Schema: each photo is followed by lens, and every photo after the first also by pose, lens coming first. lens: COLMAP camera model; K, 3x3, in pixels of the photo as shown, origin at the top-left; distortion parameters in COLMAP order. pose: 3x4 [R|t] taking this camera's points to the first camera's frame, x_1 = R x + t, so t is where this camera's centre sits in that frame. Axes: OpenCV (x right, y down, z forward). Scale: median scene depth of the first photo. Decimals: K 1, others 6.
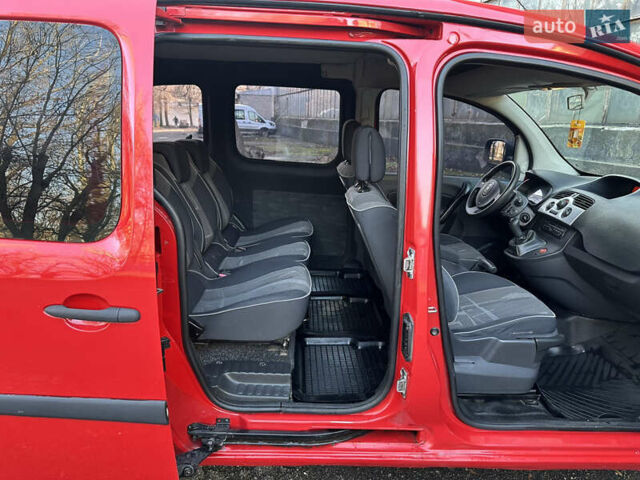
lens RADIAL K [[435.2, 0, 319.8], [0, 435.2, 230.1], [0, 0, 1]] dist [-0.001763, -0.031074]
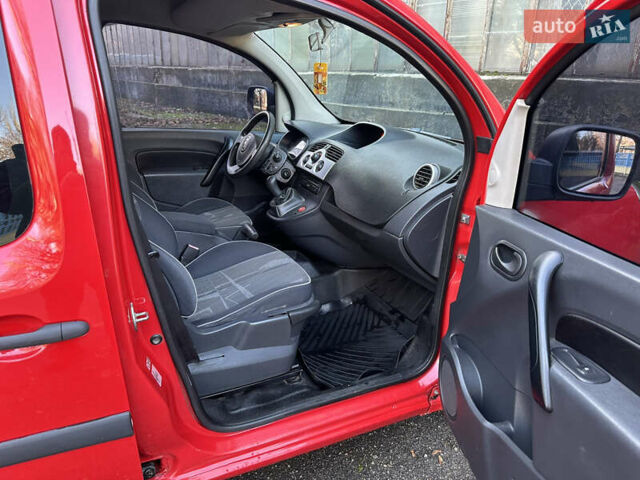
lens RADIAL K [[448.6, 0, 322.0], [0, 448.6, 237.8], [0, 0, 1]] dist [0.088960, -0.123177]
pose [[0.899426, -0.144953, 0.412338, 0.141310], [0.097188, 0.986114, 0.134663, -0.017270], [-0.426132, -0.081045, 0.901024, 0.098988]]
